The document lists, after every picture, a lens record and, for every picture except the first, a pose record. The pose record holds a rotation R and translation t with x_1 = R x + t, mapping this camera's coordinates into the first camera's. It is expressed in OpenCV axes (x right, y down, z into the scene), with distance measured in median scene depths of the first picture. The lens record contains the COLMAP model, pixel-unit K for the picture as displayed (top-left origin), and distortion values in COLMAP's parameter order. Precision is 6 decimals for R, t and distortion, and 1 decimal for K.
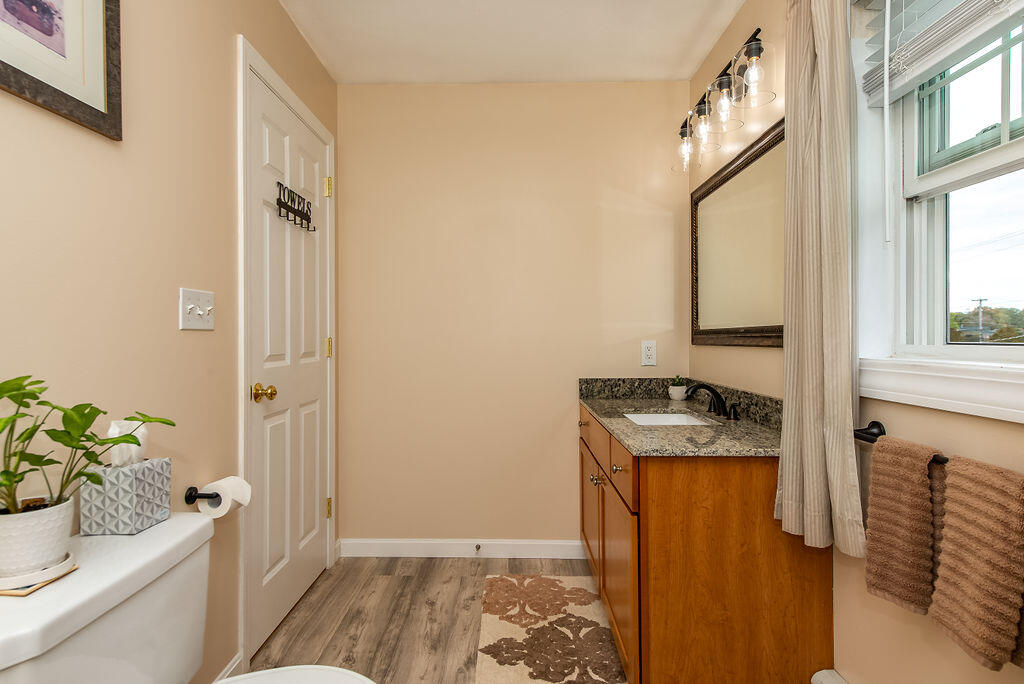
lens RADIAL K [[521.5, 0, 509.1], [0, 521.5, 341.0], [0, 0, 1]] dist [-0.001607, 0.001688]
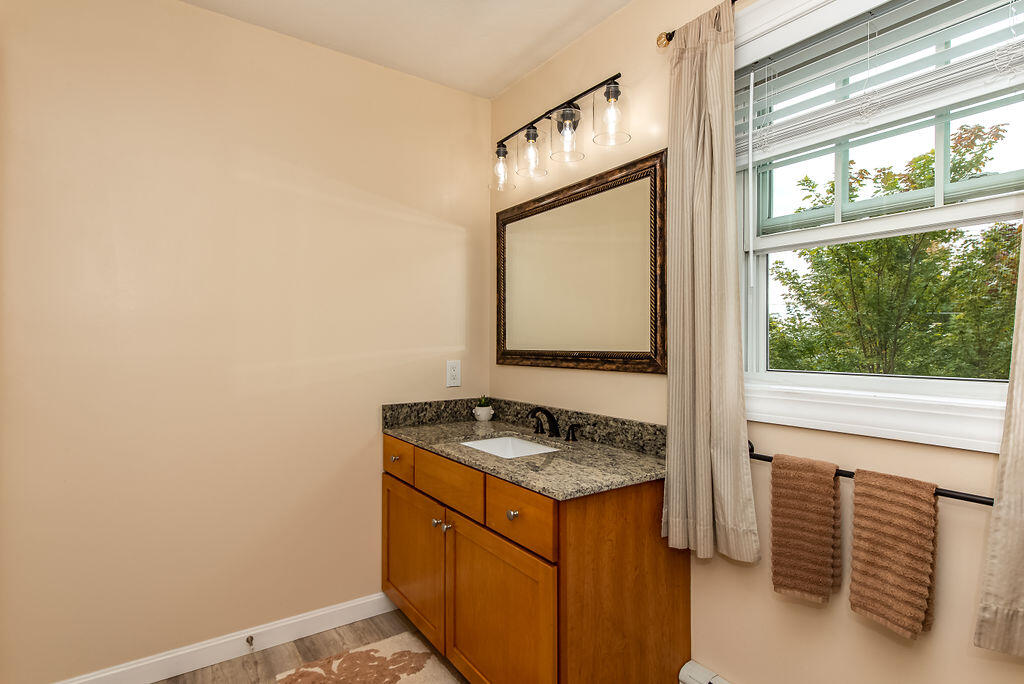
lens RADIAL K [[510.5, 0, 513.7], [0, 510.5, 341.5], [0, 0, 1]] dist [0.006441, -0.002596]
pose [[0.805269, 0.008144, 0.592853, -0.258270], [-0.002709, 0.999946, -0.010057, -0.034169], [-0.592903, 0.006493, 0.805248, 0.243161]]
